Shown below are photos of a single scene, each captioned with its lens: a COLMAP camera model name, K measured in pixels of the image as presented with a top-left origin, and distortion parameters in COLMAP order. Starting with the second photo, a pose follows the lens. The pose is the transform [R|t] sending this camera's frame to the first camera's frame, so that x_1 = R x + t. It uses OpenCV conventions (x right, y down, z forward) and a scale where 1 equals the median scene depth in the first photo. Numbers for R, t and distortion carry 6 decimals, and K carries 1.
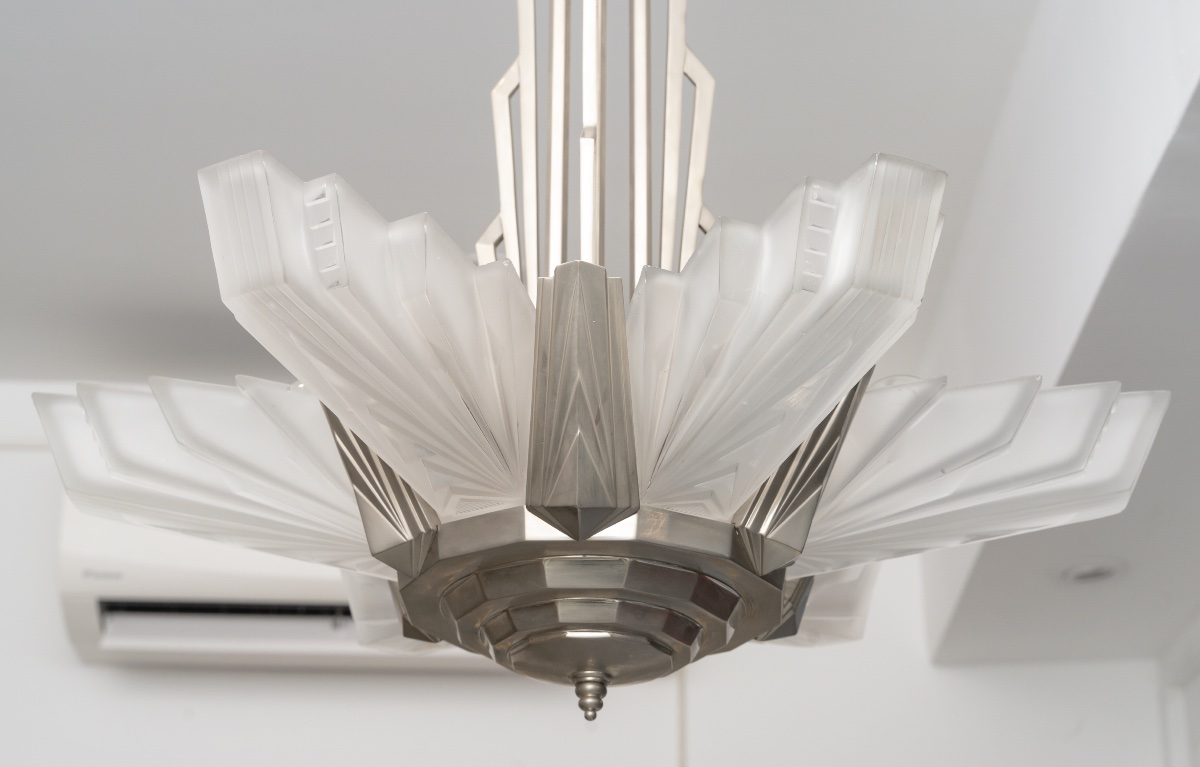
lens RADIAL K [[2326.6, 0, 600.0], [0, 2326.6, 383.5], [0, 0, 1]] dist [-0.022323, 0.130037]
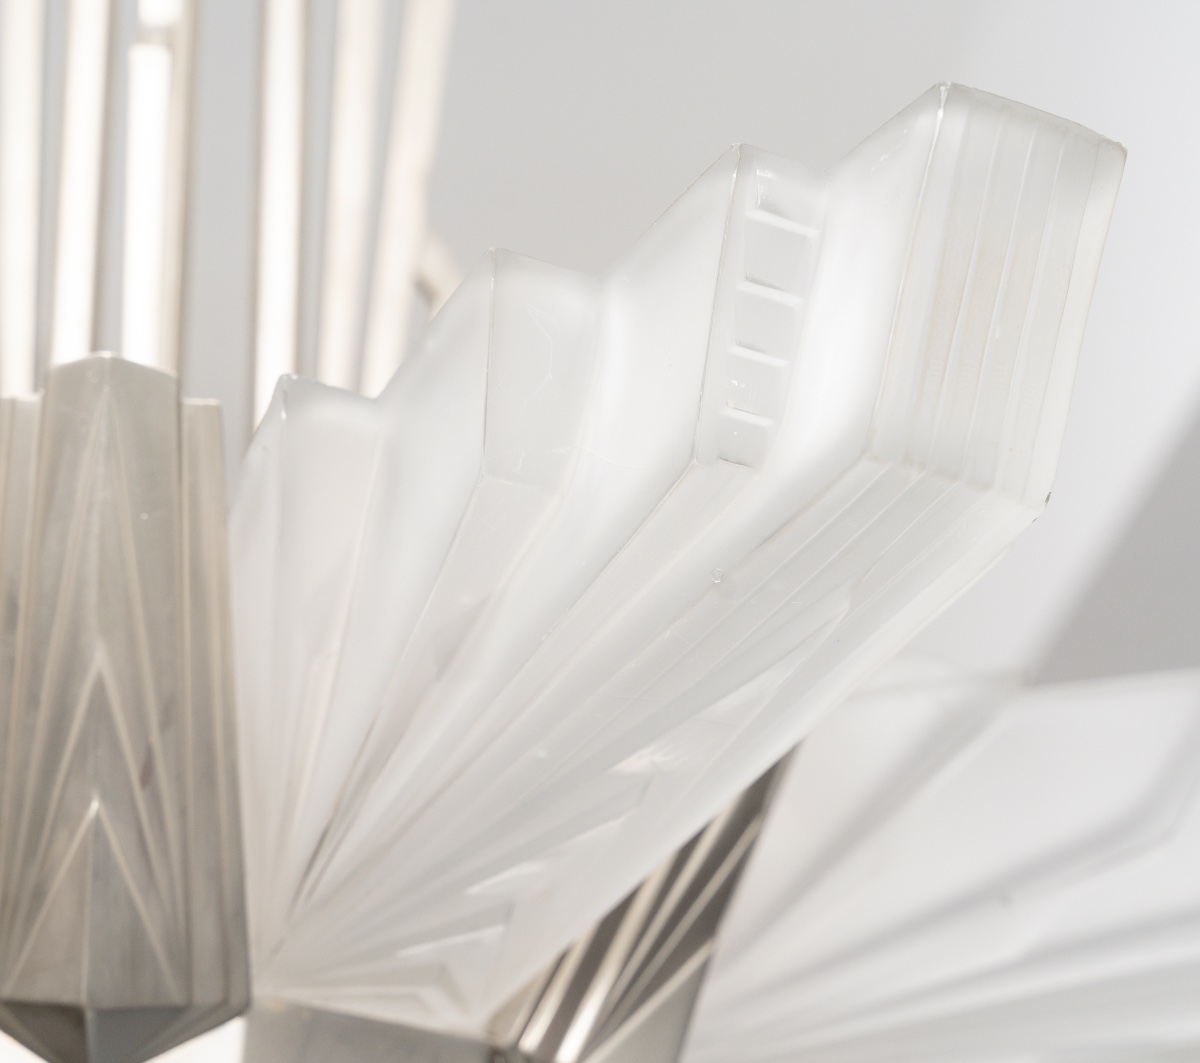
lens RADIAL K [[3543.6, 0, 490.1], [0, 3543.6, 531.4], [0, 0, 1]] dist [0.028060, -0.036209]
pose [[0.996628, 0.029105, 0.076723, 0.009237], [-0.029299, 0.999570, 0.001402, -0.026331], [-0.076649, -0.003646, 0.997051, 0.415764]]
